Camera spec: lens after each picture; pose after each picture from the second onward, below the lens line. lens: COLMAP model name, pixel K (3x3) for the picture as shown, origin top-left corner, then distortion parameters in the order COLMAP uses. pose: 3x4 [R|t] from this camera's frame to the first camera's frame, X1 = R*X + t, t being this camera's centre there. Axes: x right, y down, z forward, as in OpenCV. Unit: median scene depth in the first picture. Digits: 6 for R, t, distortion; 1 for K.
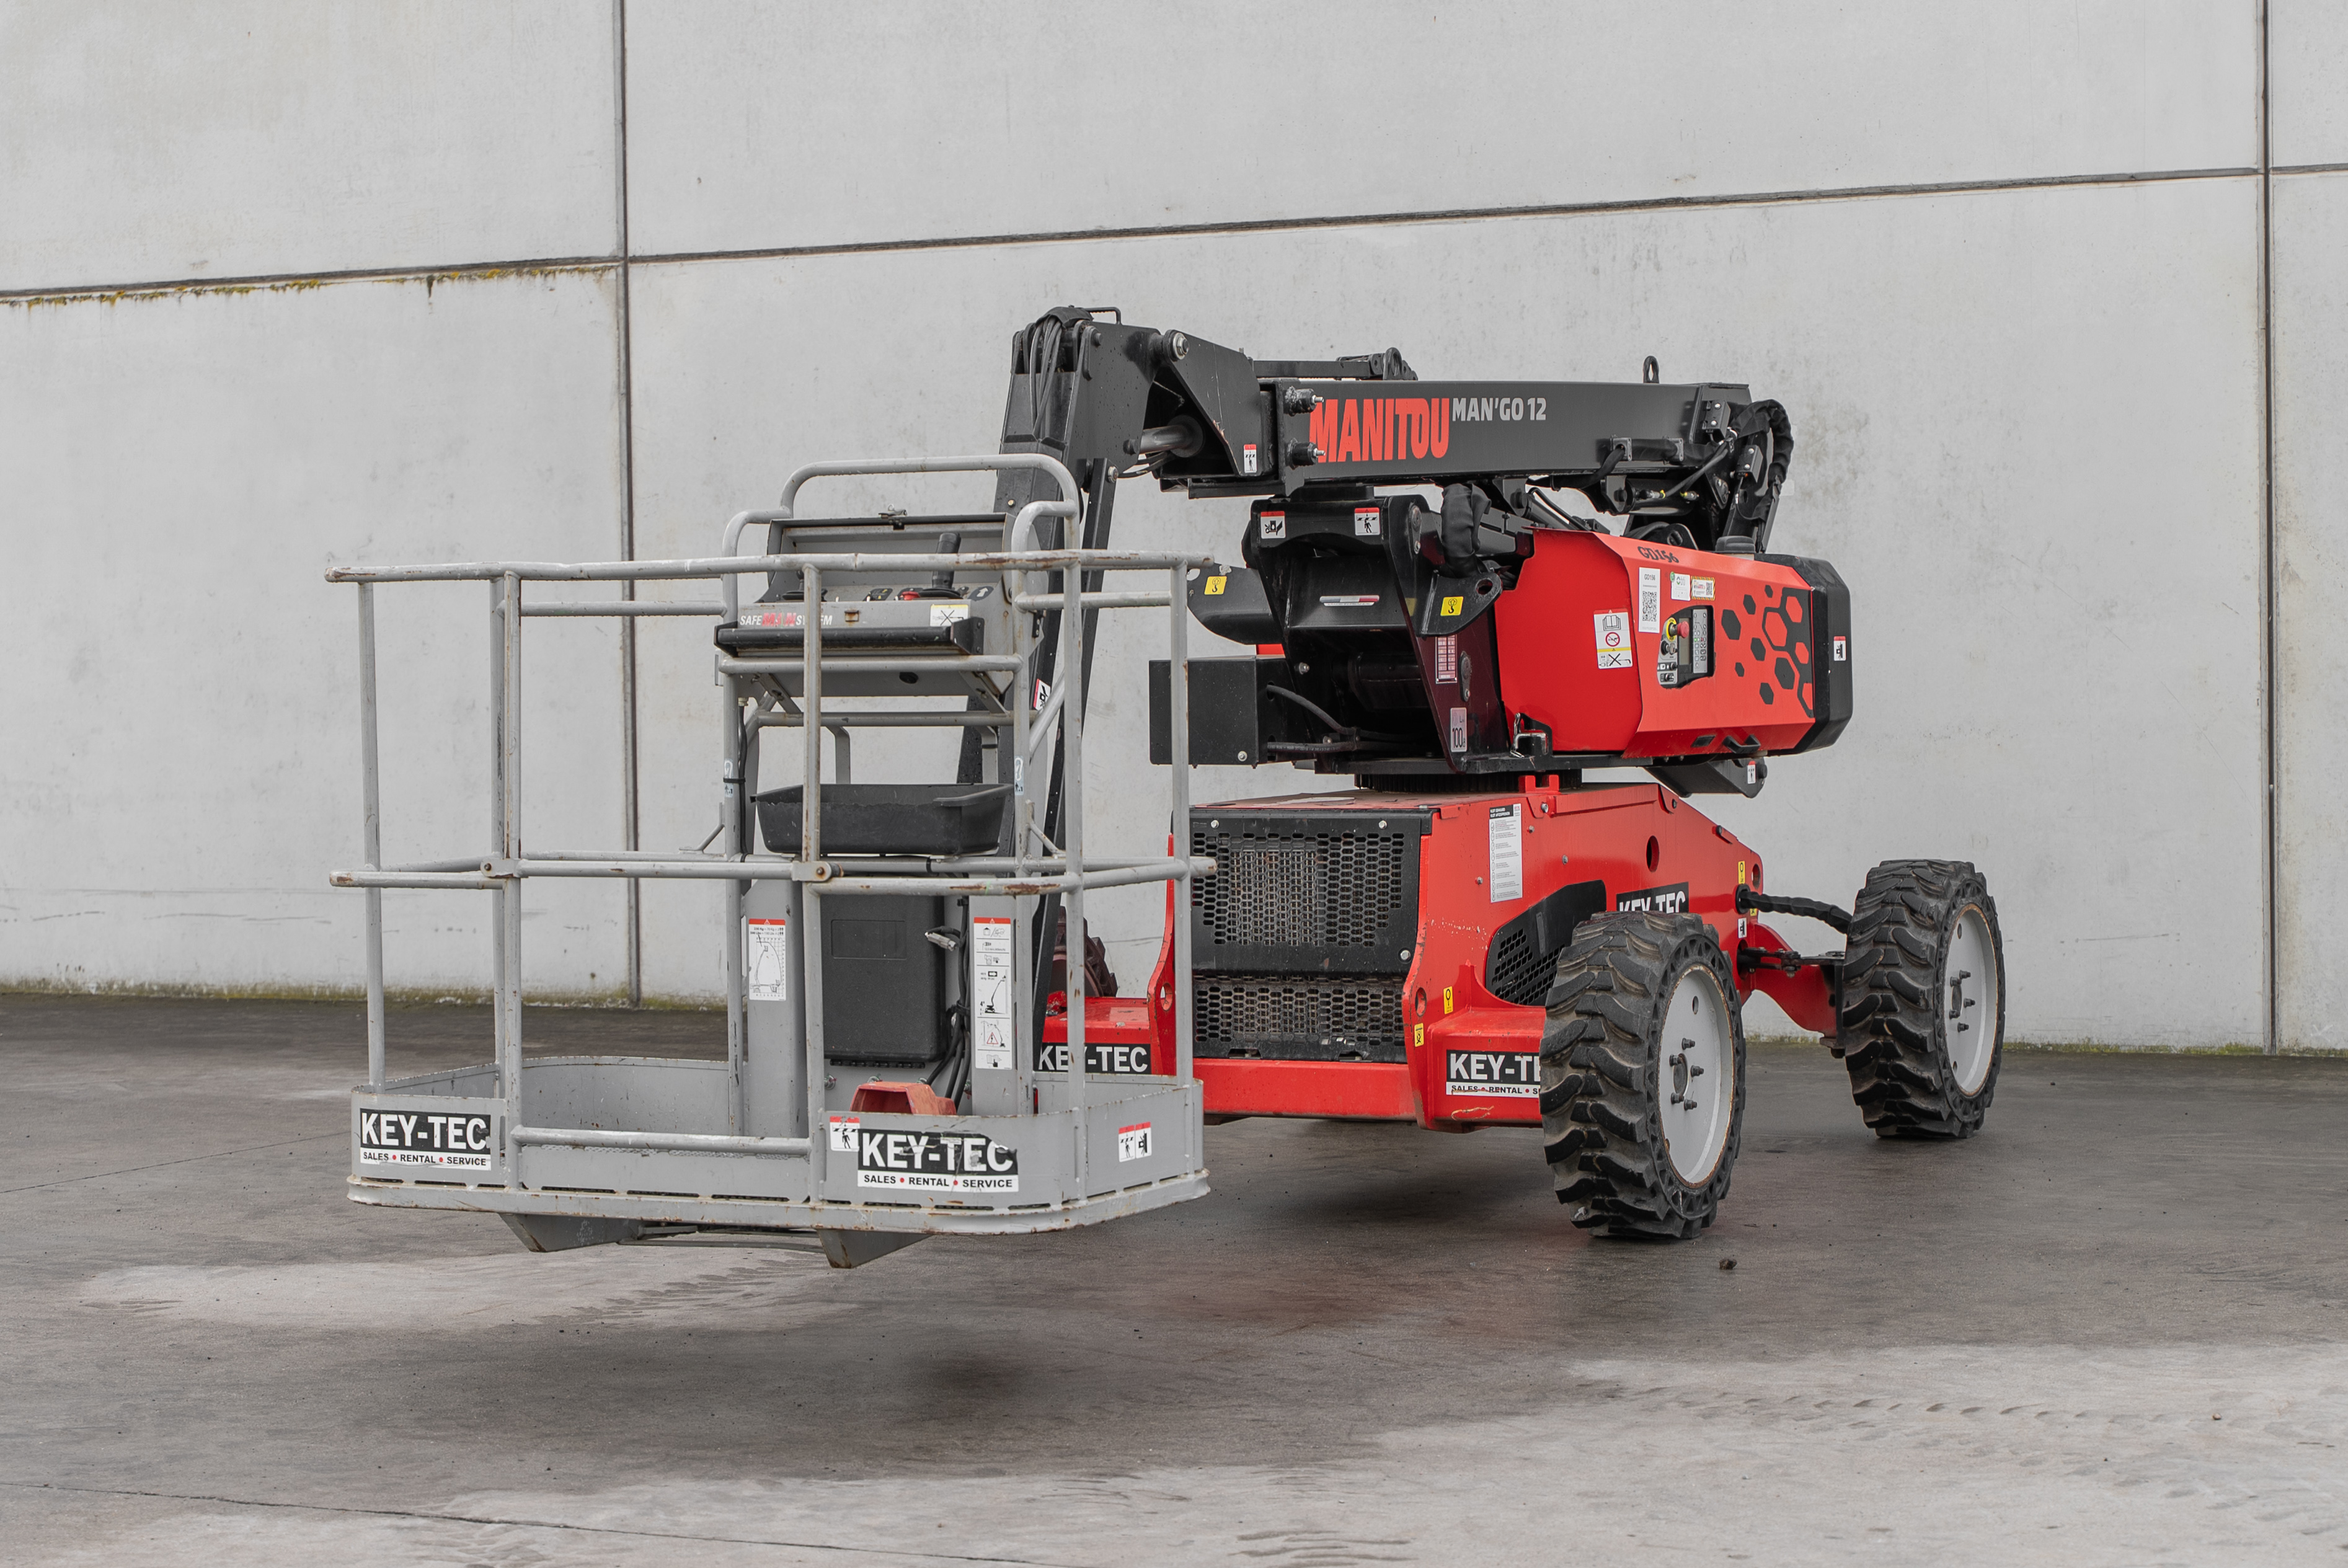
lens RADIAL K [[4861.9, 0, 1207.3], [0, 4861.9, 781.5], [0, 0, 1]] dist [0.004647, 0.000000]
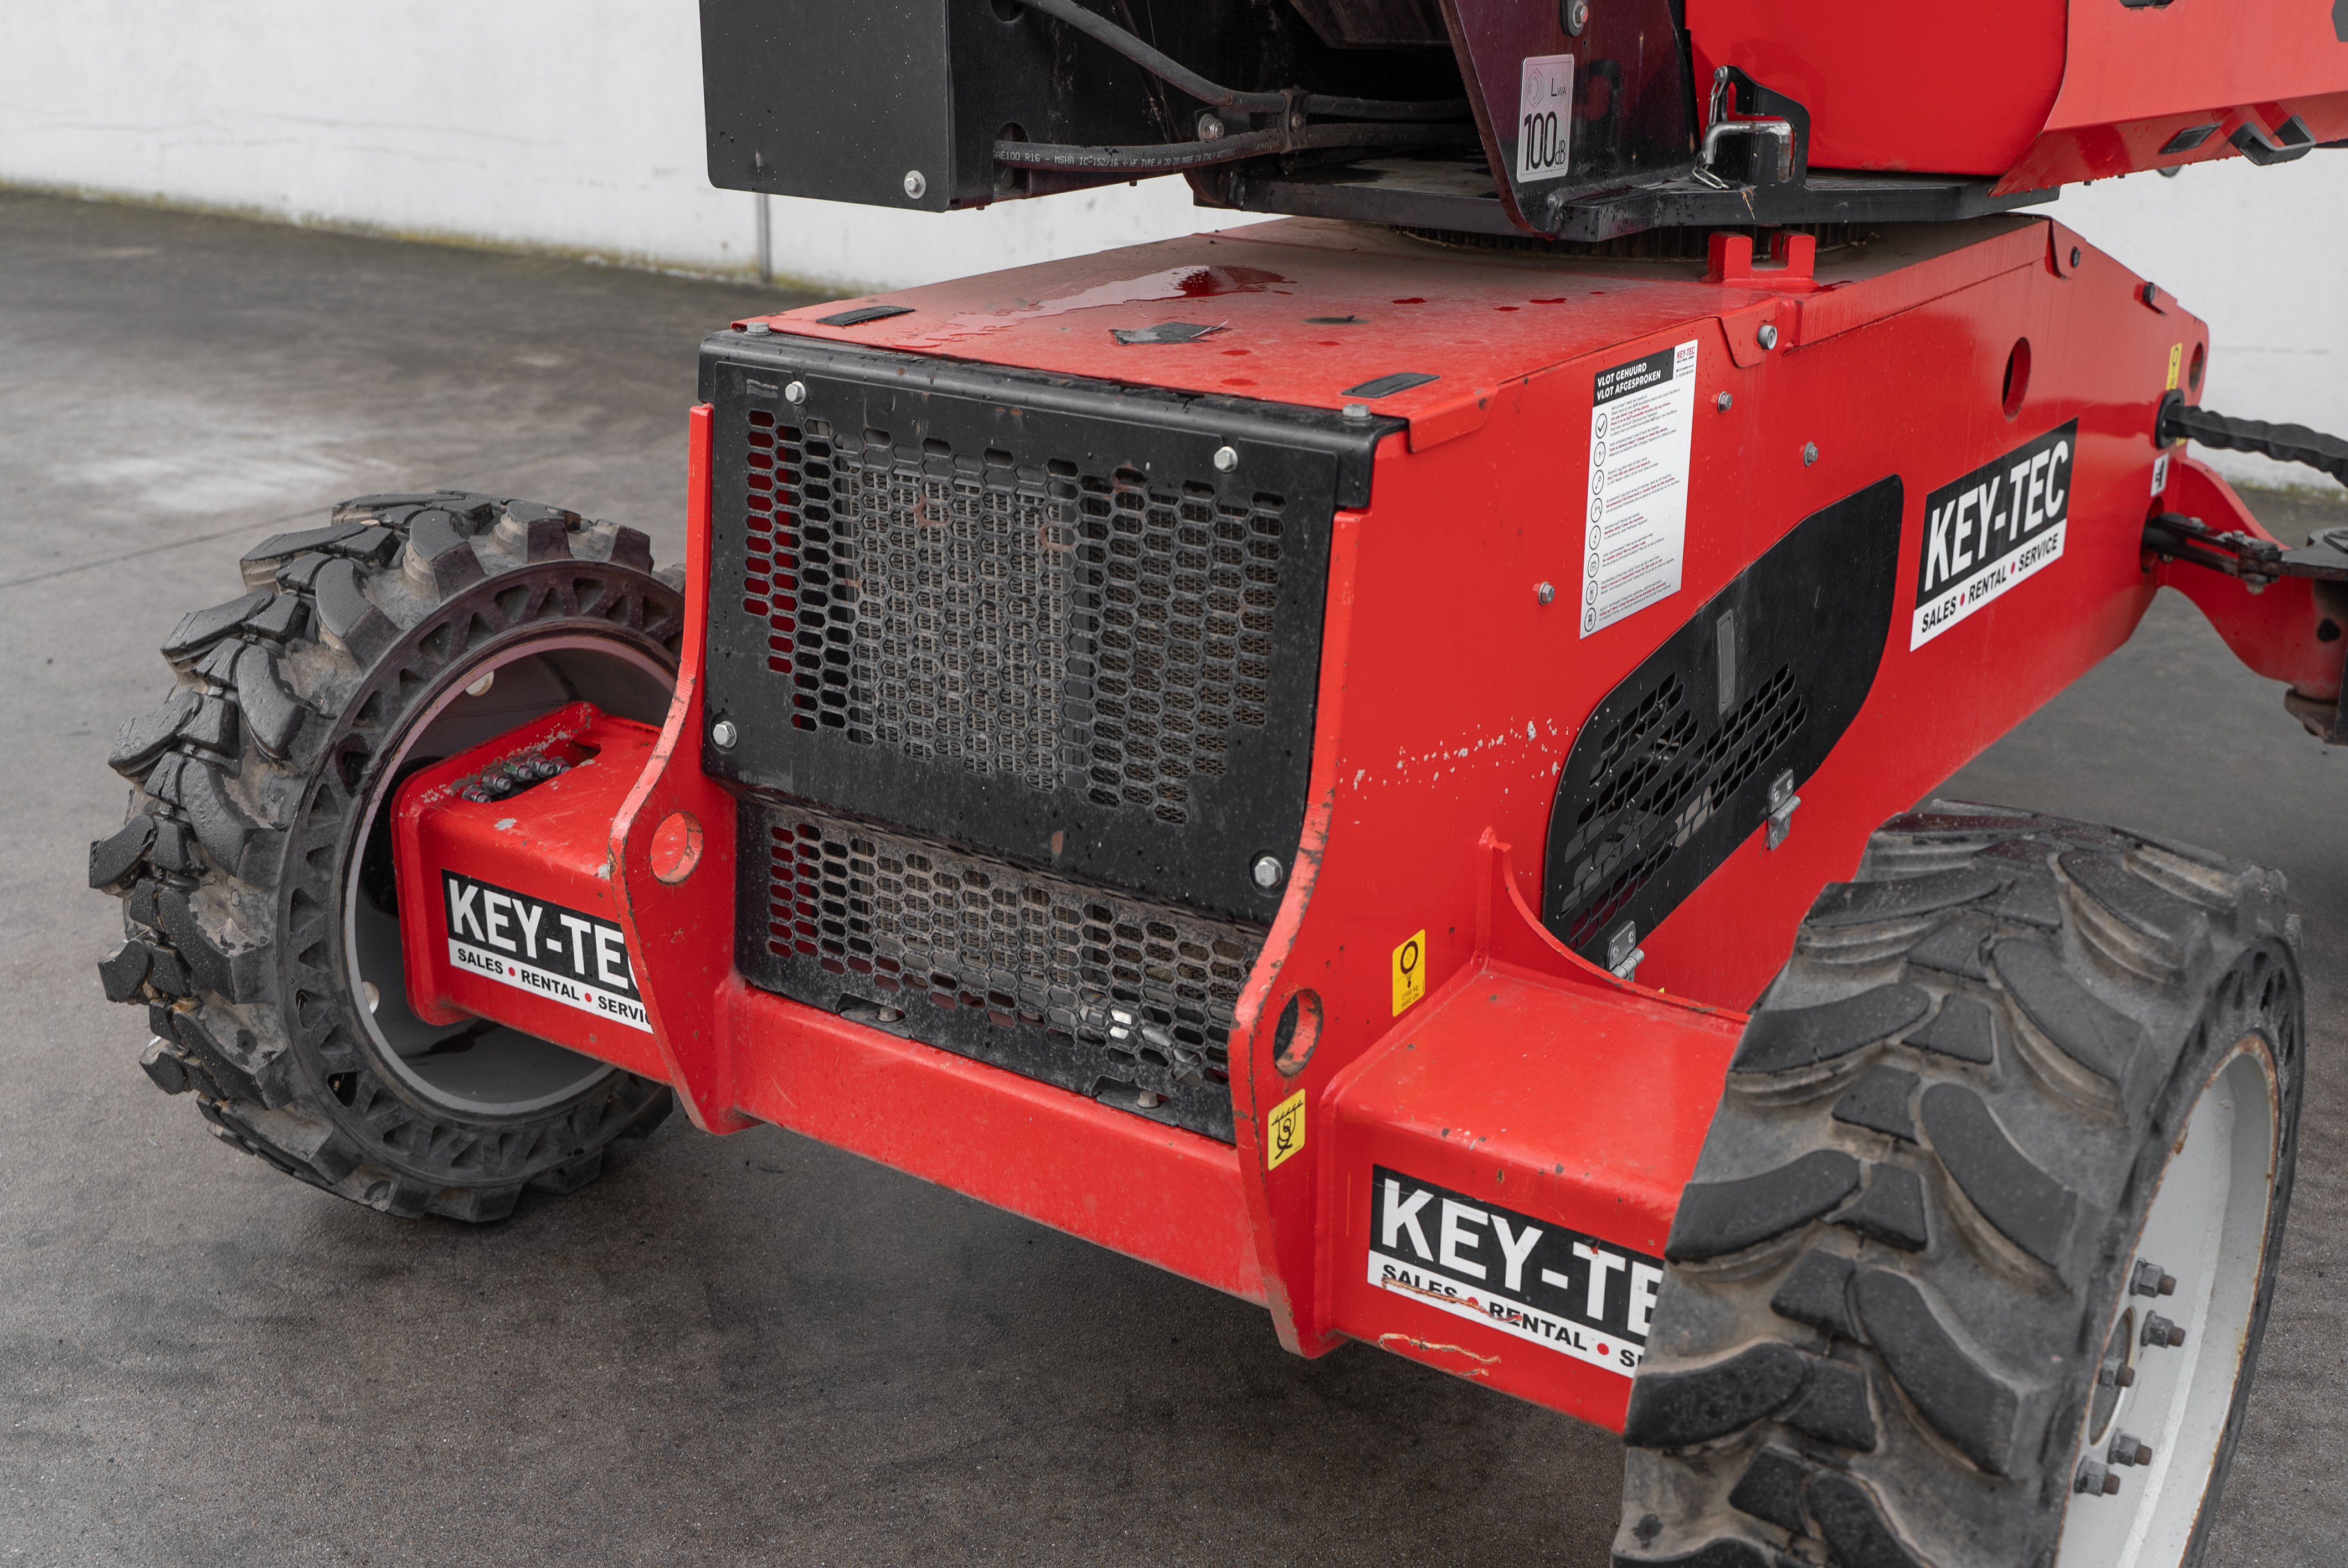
lens RADIAL K [[2595.0, 0, 1182.1], [0, 2595.0, 776.2], [0, 0, 1]] dist [-0.008646, 0.000000]
pose [[0.985628, 0.076477, -0.150630, 0.061008], [-0.027826, 0.952976, 0.301767, -0.022675], [0.166625, -0.293238, 0.941407, 0.841206]]
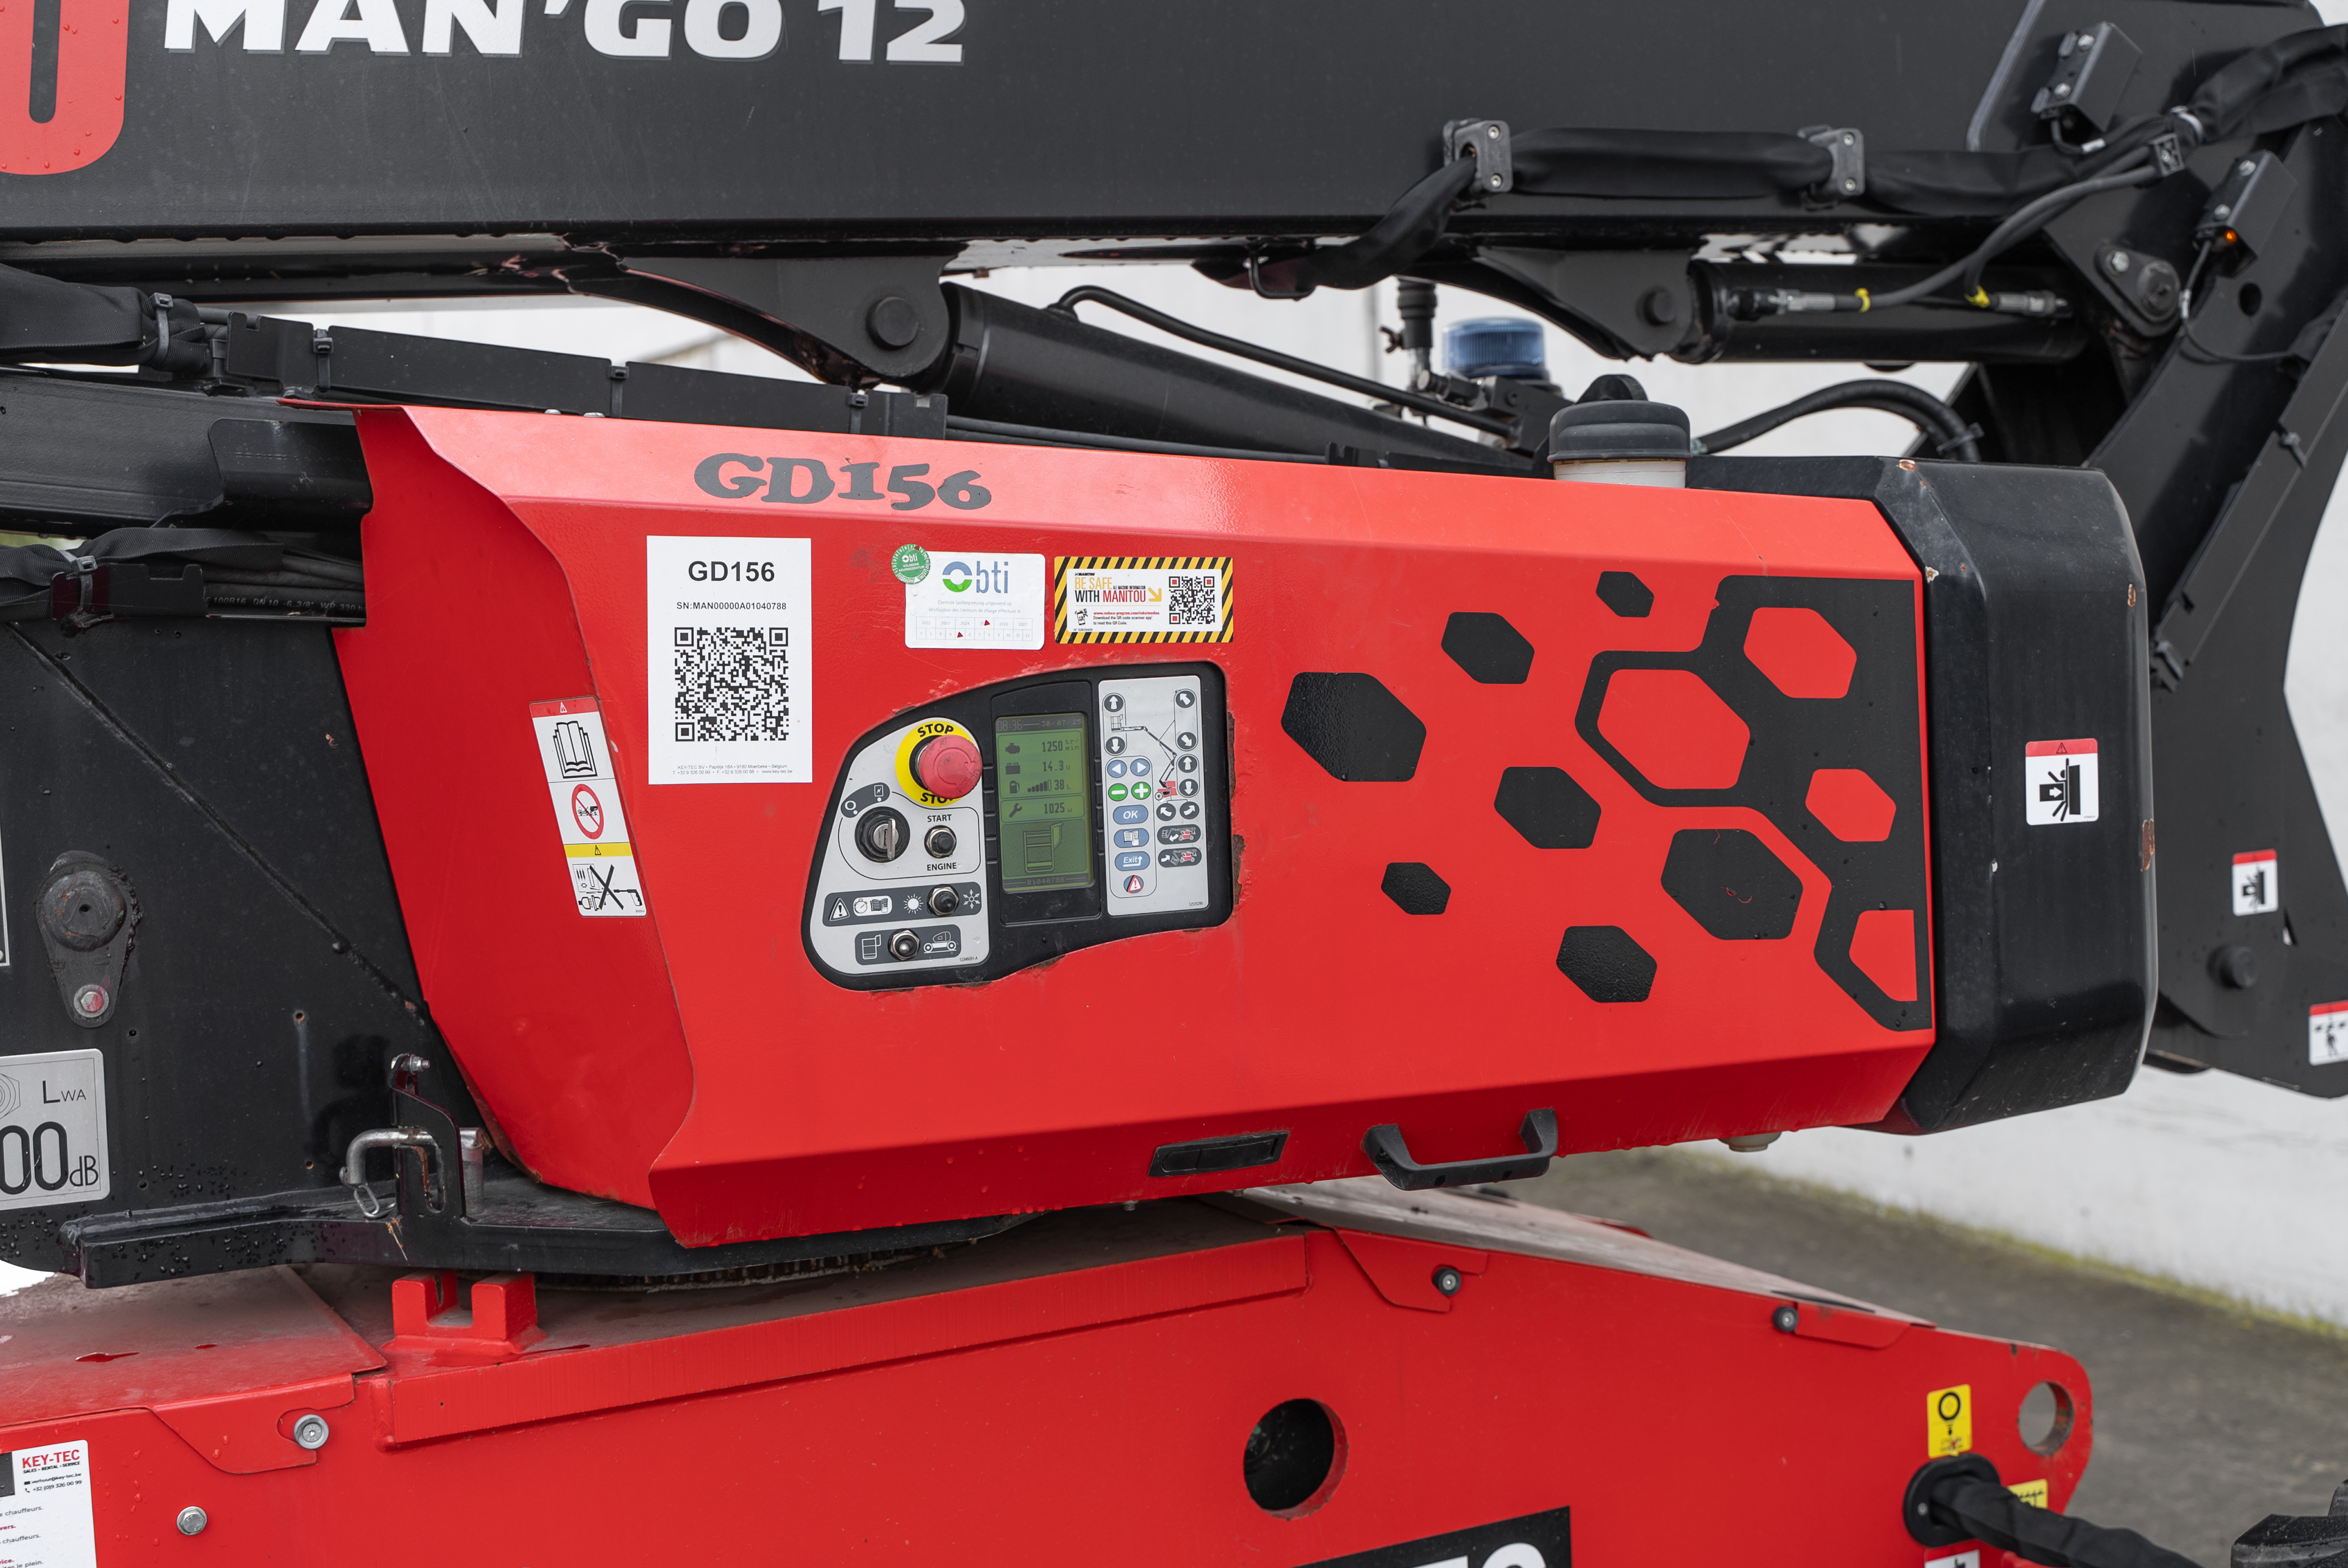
lens RADIAL K [[2904.2, 0, 1174.2], [0, 2904.2, 781.0], [0, 0, 1]] dist [-0.012431, 0.000000]
pose [[0.803319, 0.026148, -0.594974, 0.216705], [0.003597, 0.998804, 0.048752, -0.041078], [0.595538, -0.041304, 0.802265, 0.954064]]
